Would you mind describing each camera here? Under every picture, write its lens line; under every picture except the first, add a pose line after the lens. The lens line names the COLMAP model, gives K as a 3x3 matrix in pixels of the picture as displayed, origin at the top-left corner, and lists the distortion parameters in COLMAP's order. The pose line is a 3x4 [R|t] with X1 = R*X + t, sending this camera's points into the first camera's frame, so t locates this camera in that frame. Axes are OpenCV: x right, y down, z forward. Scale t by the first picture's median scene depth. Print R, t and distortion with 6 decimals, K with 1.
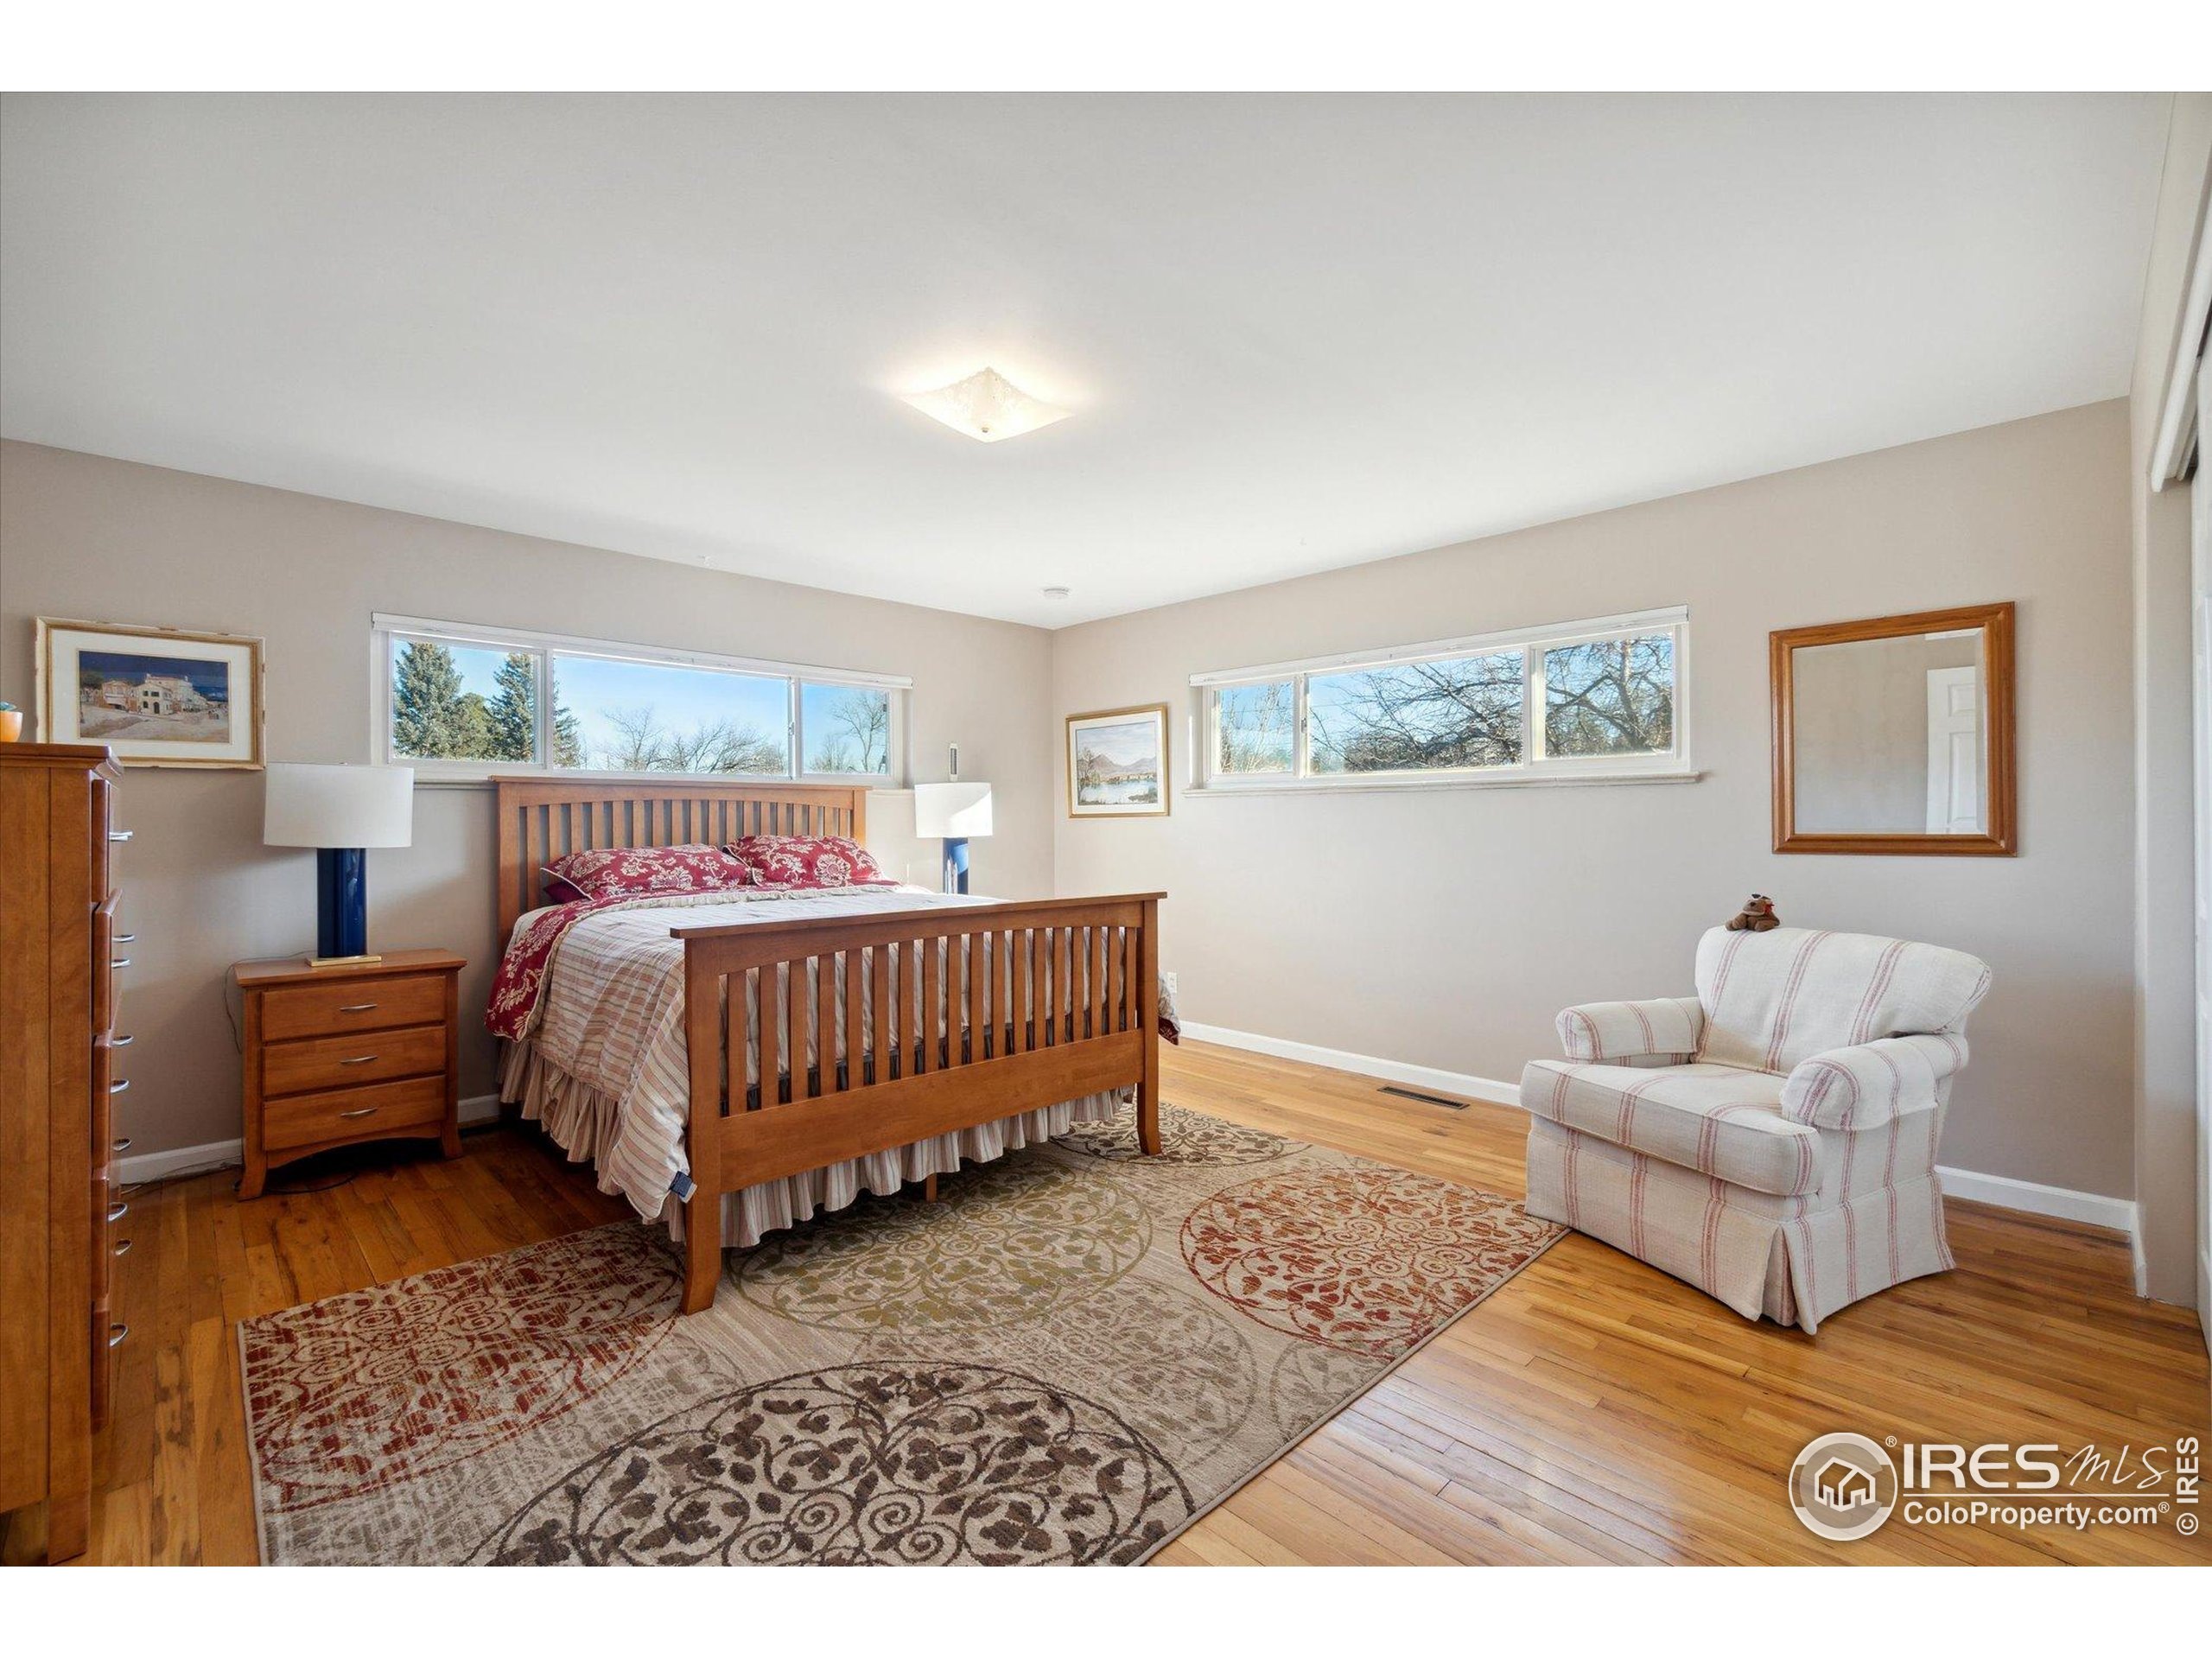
lens RADIAL K [[959.8, 0, 1102.2], [0, 959.8, 831.6], [0, 0, 1]] dist [-0.003193, -0.000203]
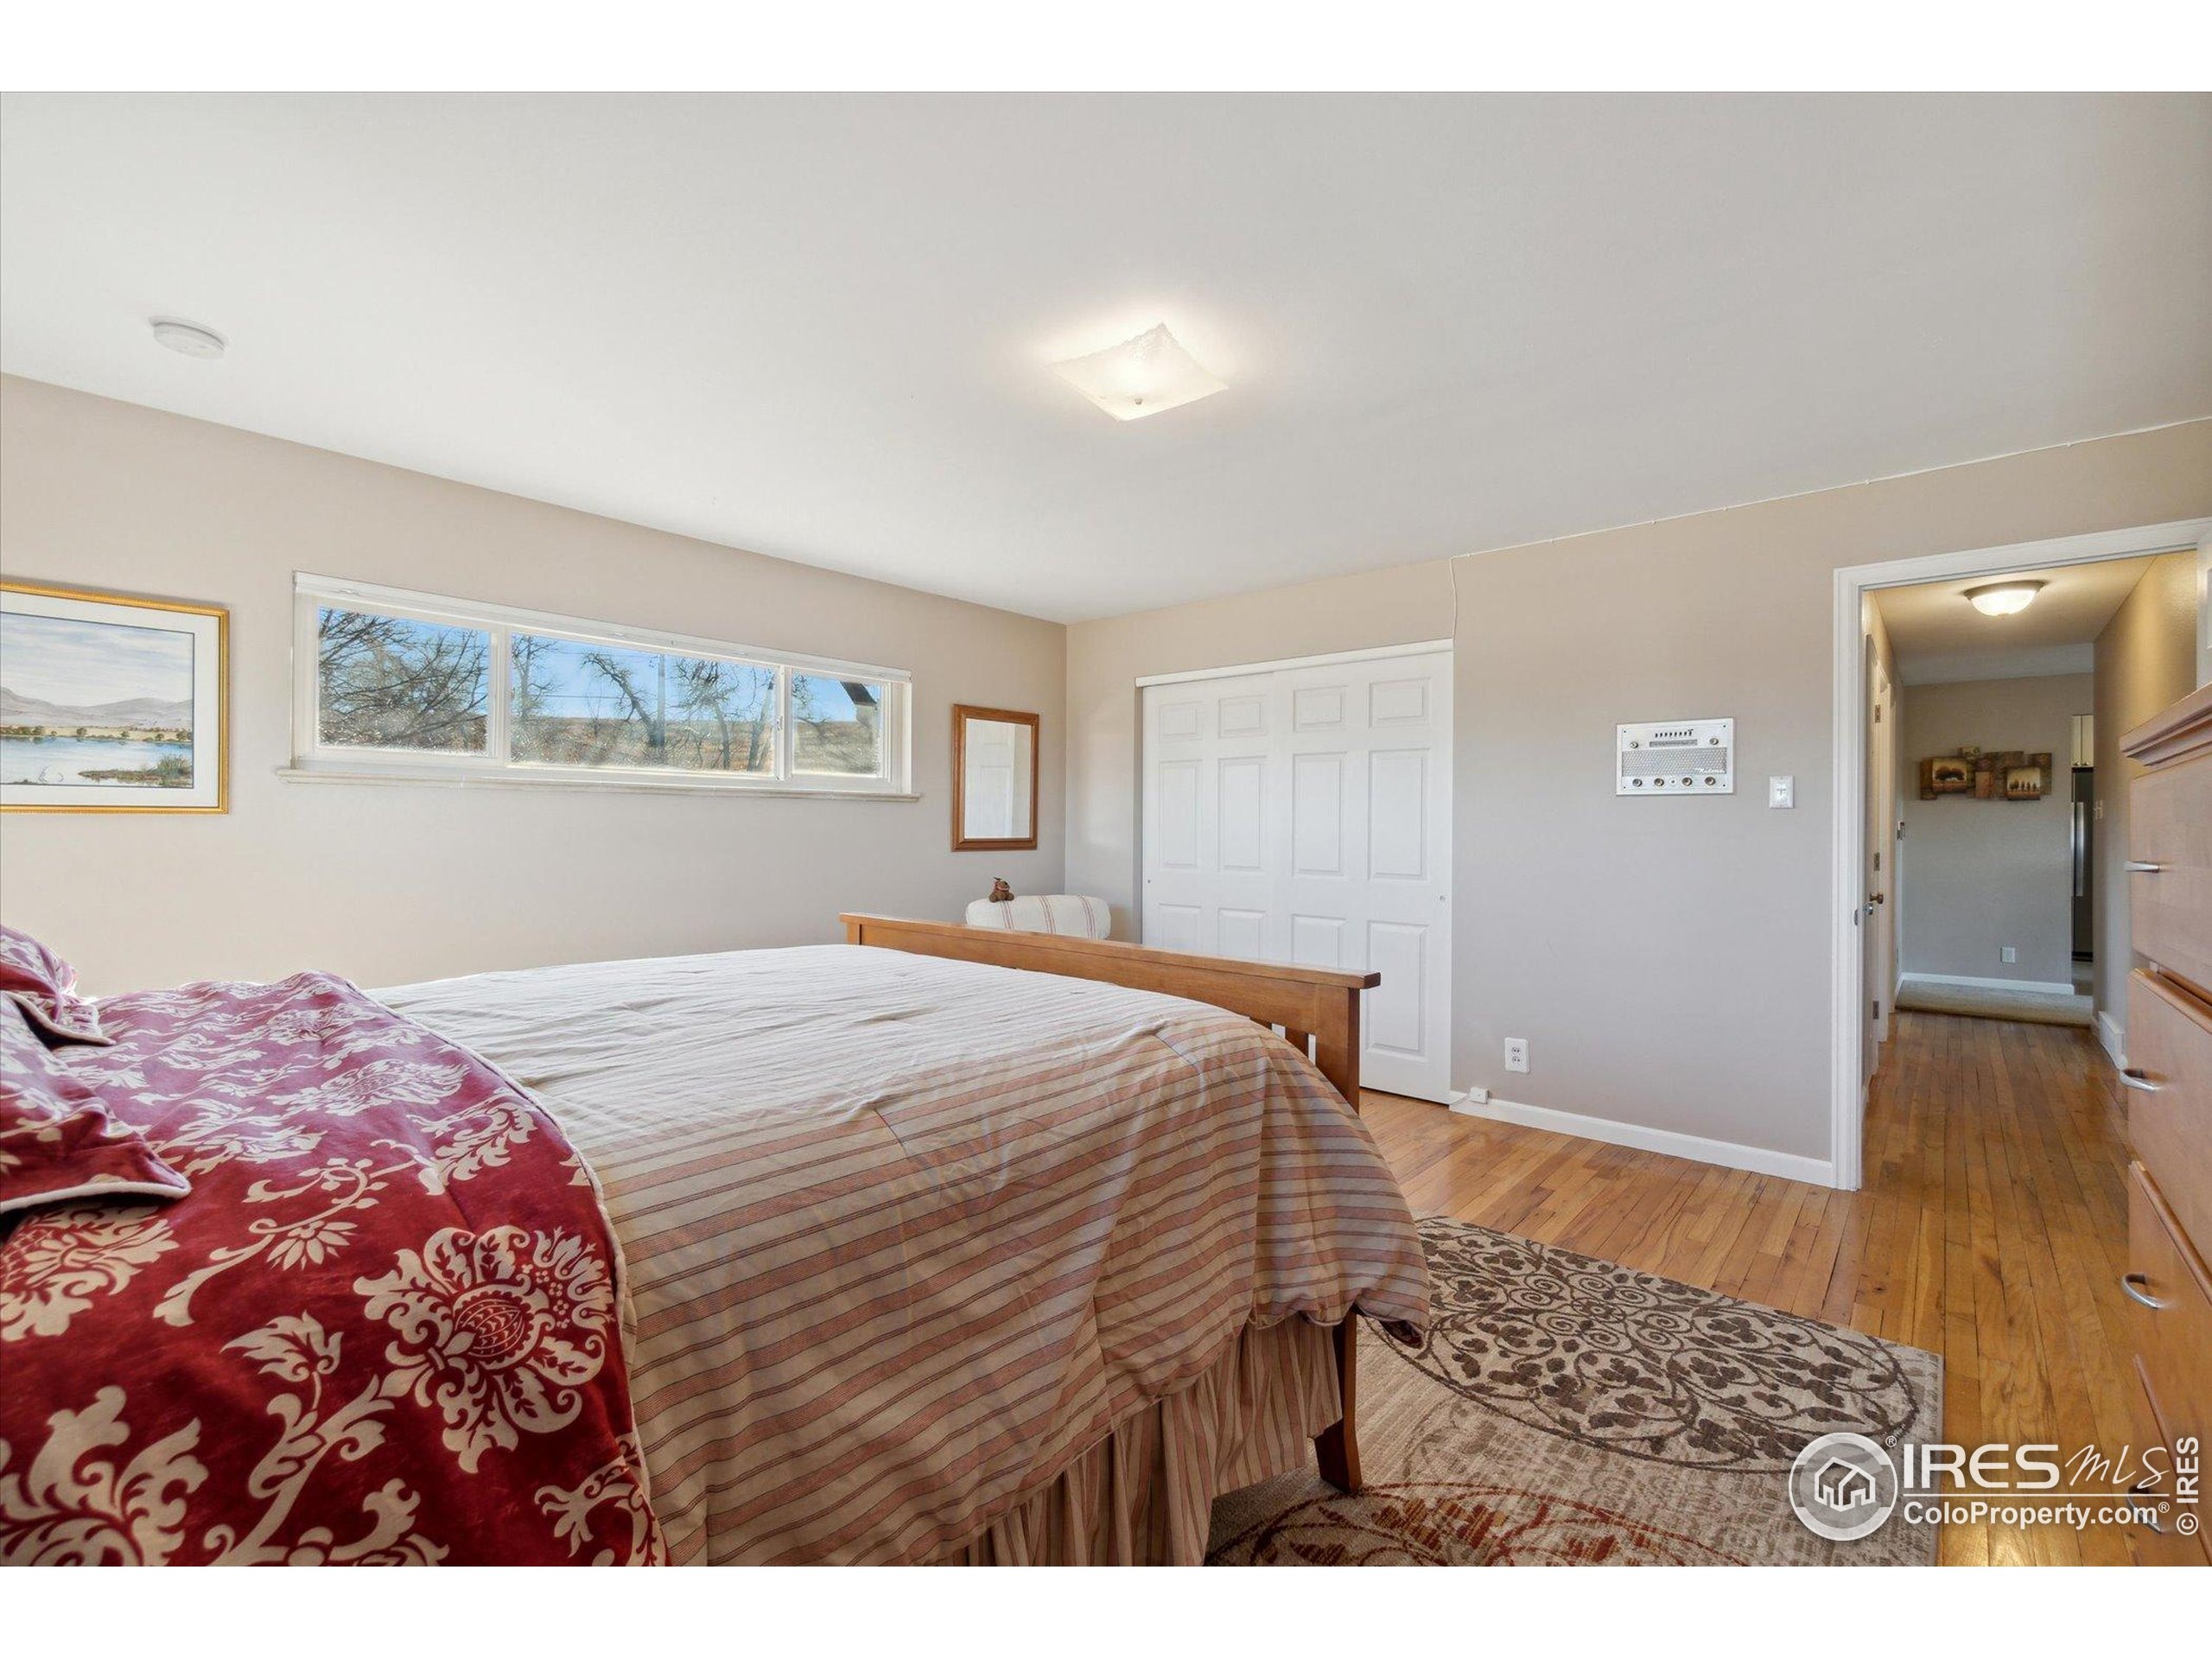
lens RADIAL K [[959.8, 0, 1102.2], [0, 959.8, 831.6], [0, 0, 1]] dist [-0.003193, -0.000203]
pose [[-0.071954, -0.000080, 0.997408, -1.498244], [0.001329, 0.999999, 0.000176, -0.015942], [-0.997407, 0.001338, -0.071954, 1.601804]]
